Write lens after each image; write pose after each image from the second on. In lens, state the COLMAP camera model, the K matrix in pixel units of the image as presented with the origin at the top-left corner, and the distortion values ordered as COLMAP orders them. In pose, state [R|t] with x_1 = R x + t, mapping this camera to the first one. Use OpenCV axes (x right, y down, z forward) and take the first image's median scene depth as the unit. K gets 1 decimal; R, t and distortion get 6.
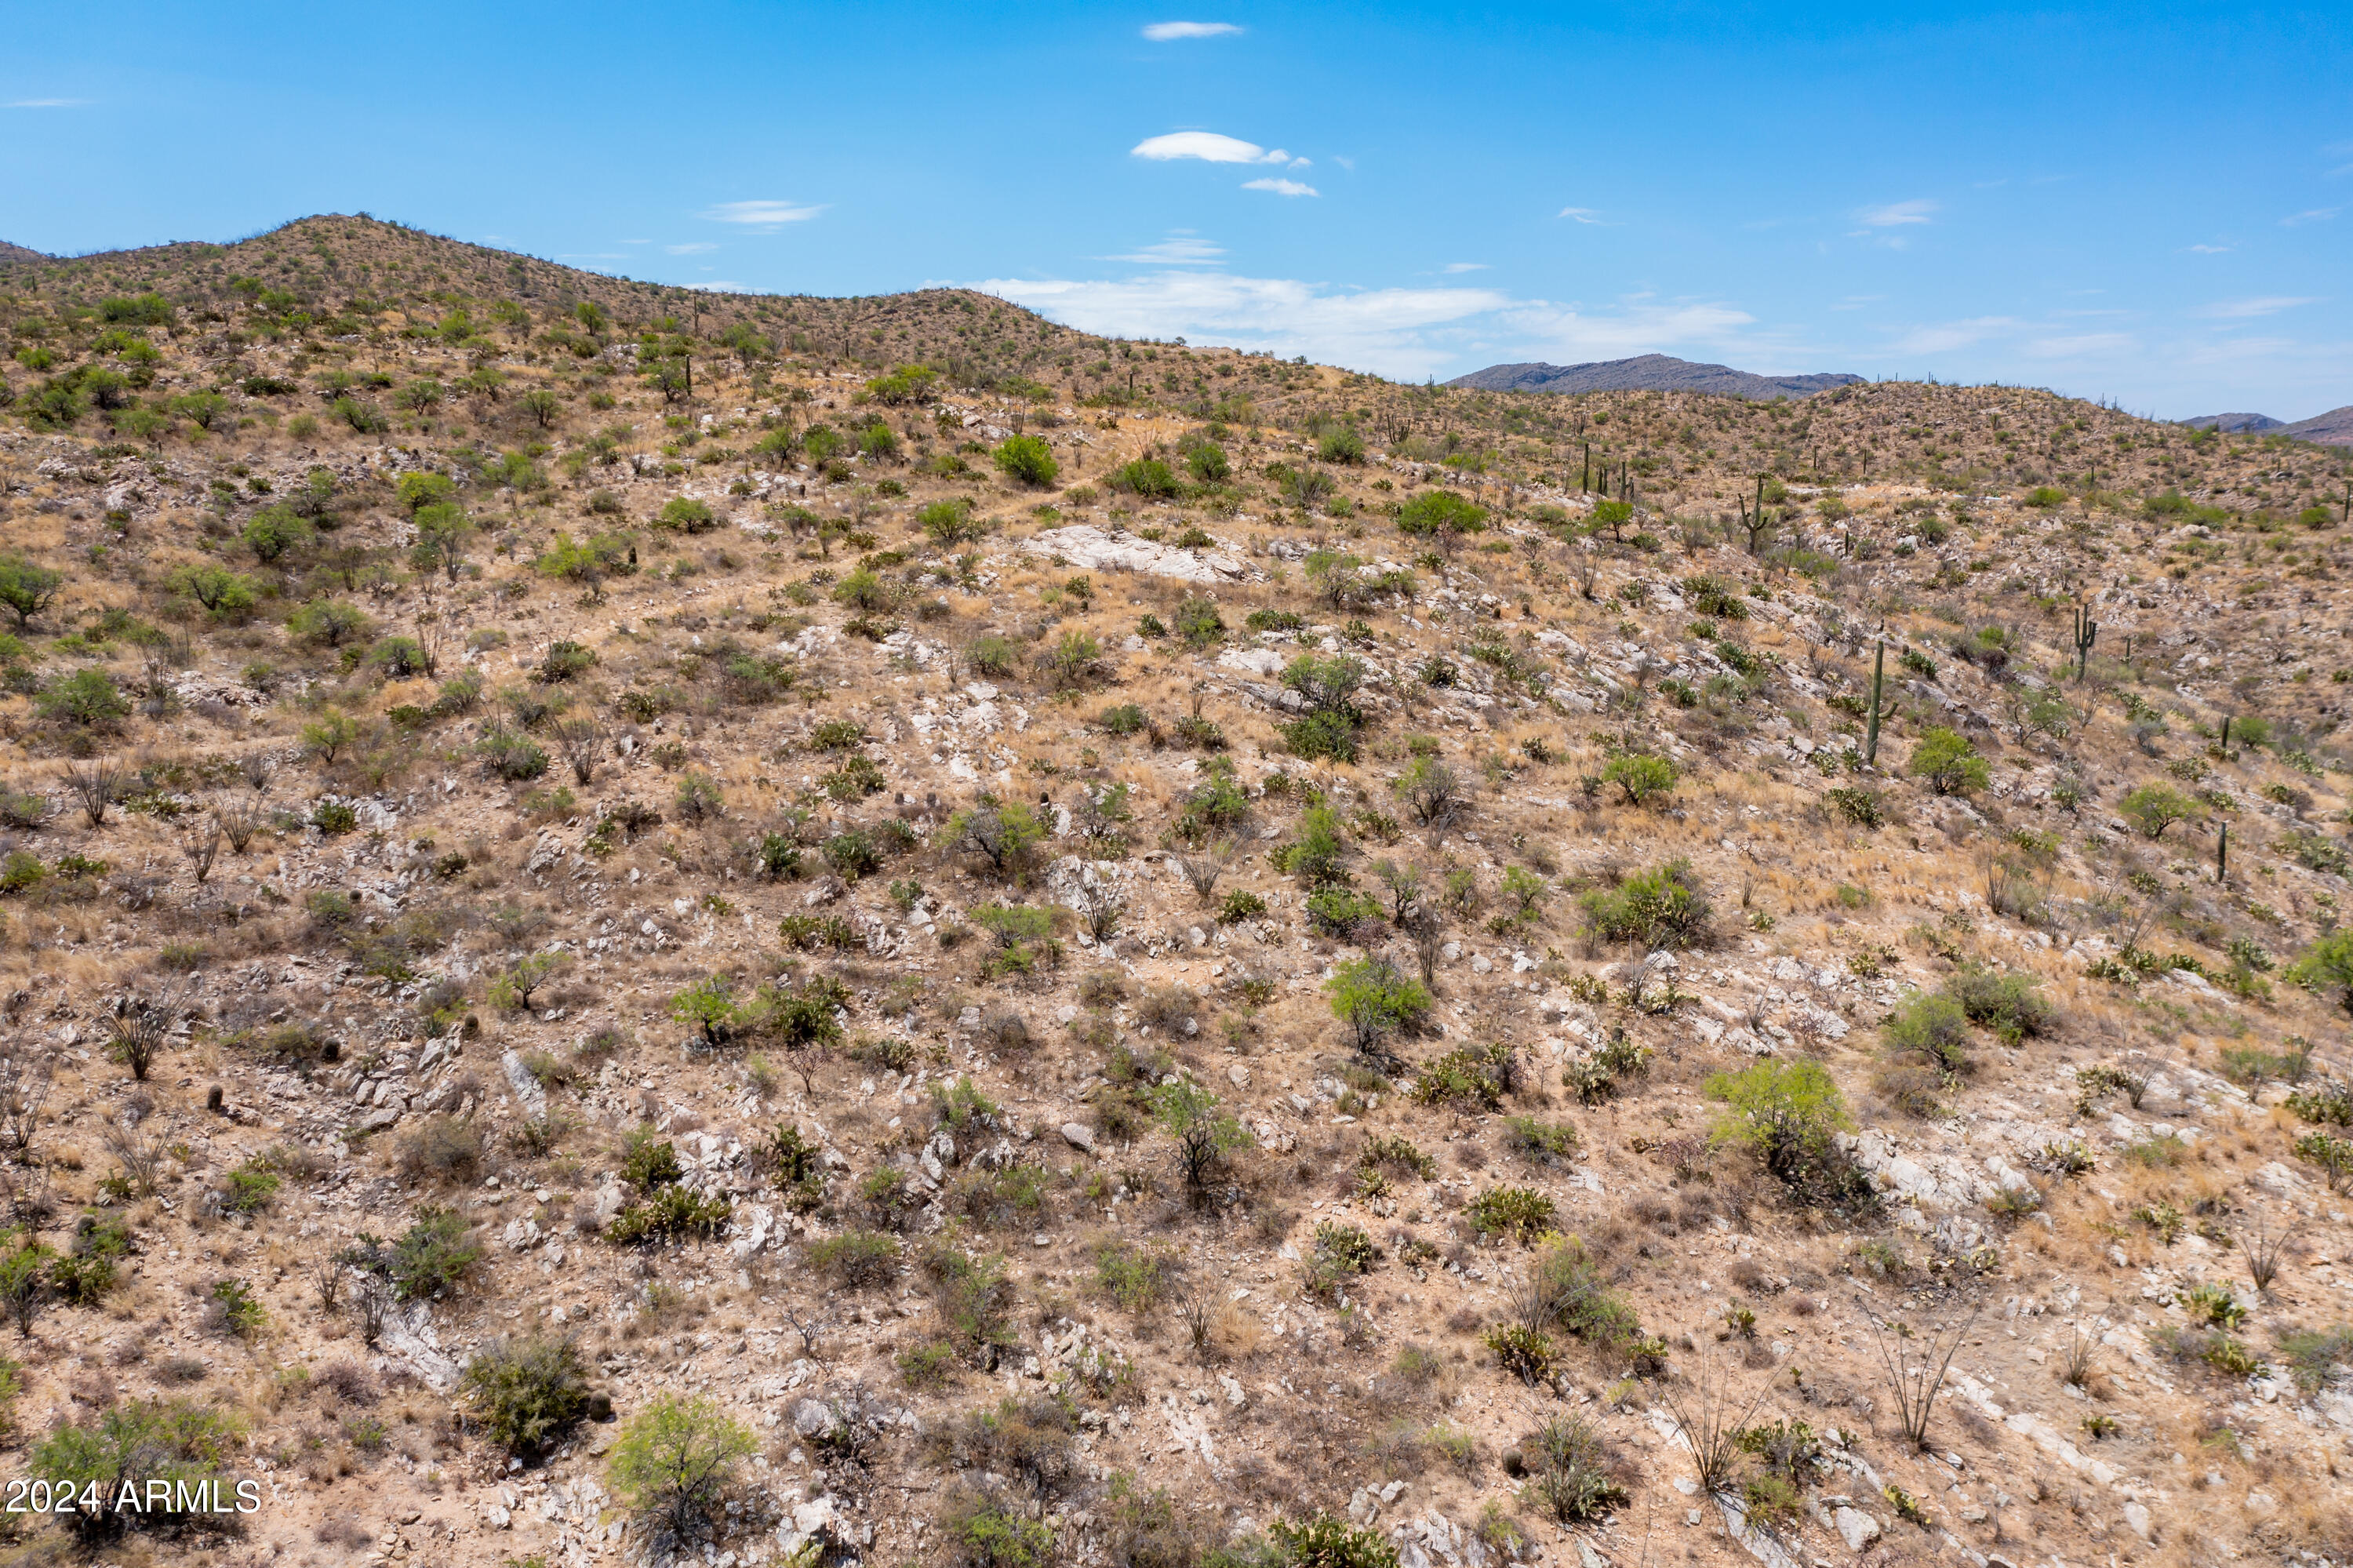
lens RADIAL K [[1857.1, 0, 1176.3], [0, 1857.1, 767.9], [0, 0, 1]] dist [-0.010219, 0.005485]
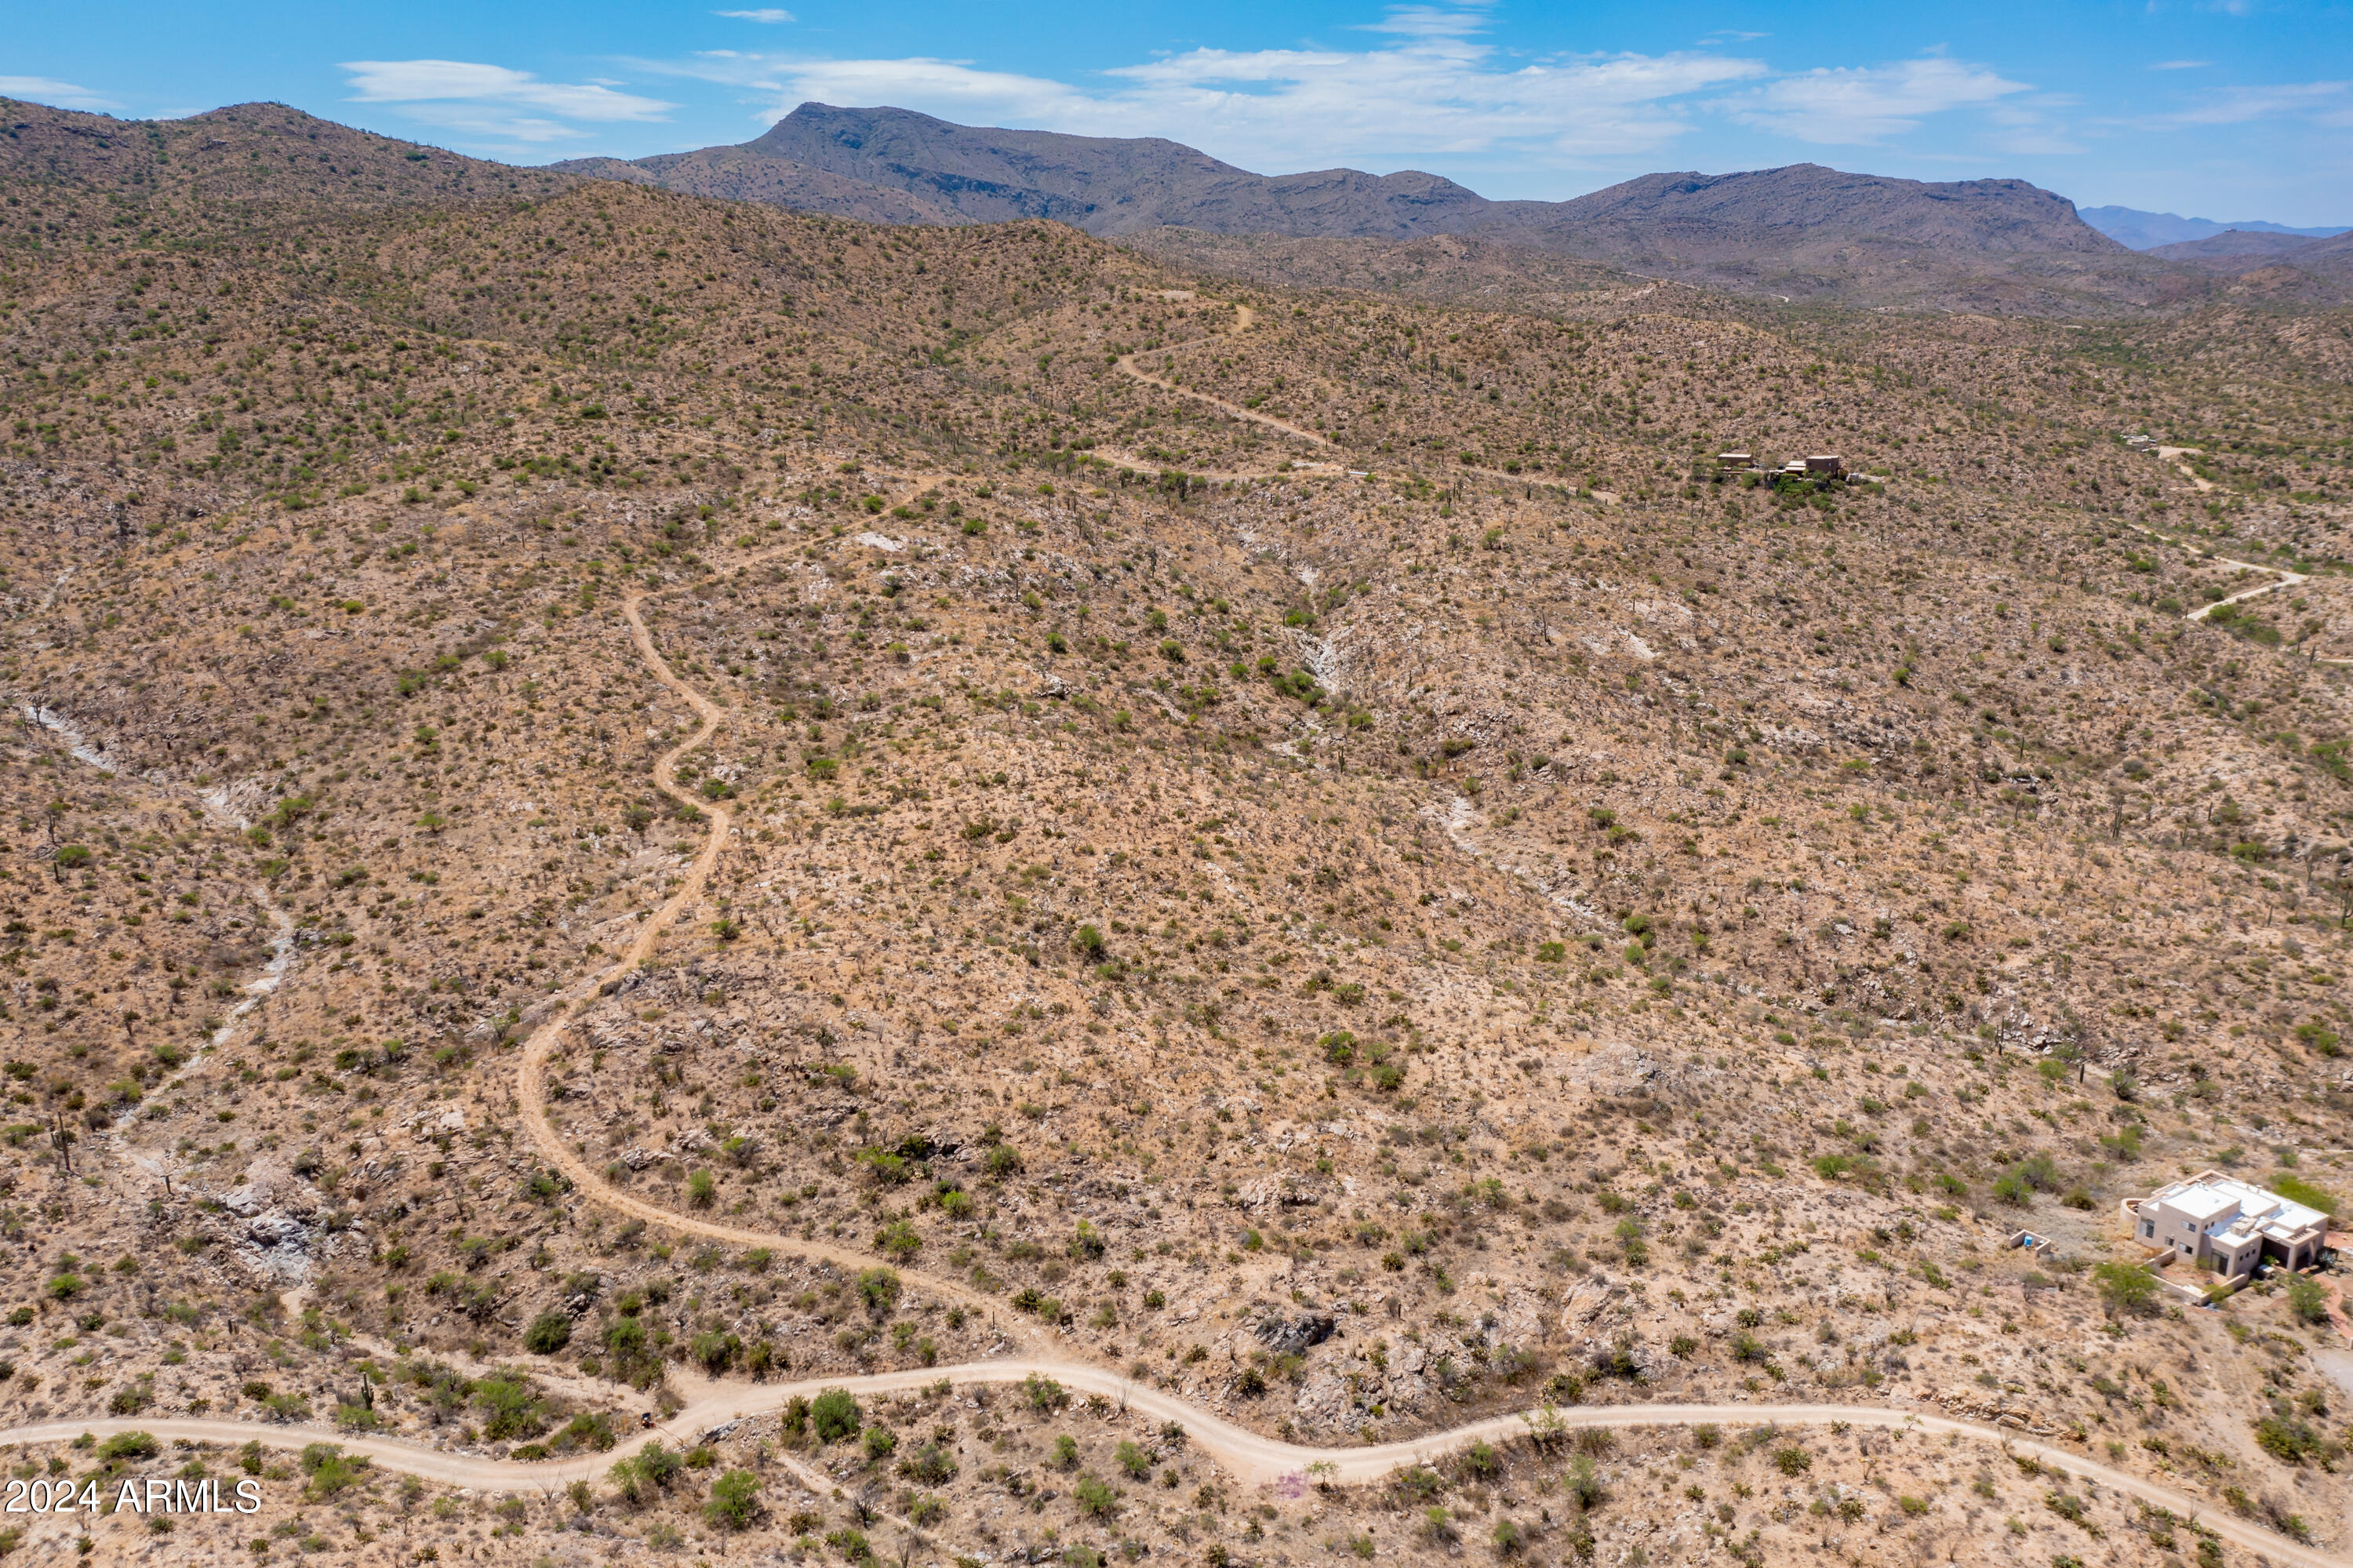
lens RADIAL K [[1857.1, 0, 1177.1], [0, 1857.1, 756.8], [0, 0, 1]] dist [-0.010219, 0.005485]
pose [[0.994149, 0.031624, -0.103288, 0.224338], [-0.020246, 0.993791, 0.109409, -0.022468], [0.106107, -0.106678, 0.988616, -0.633762]]
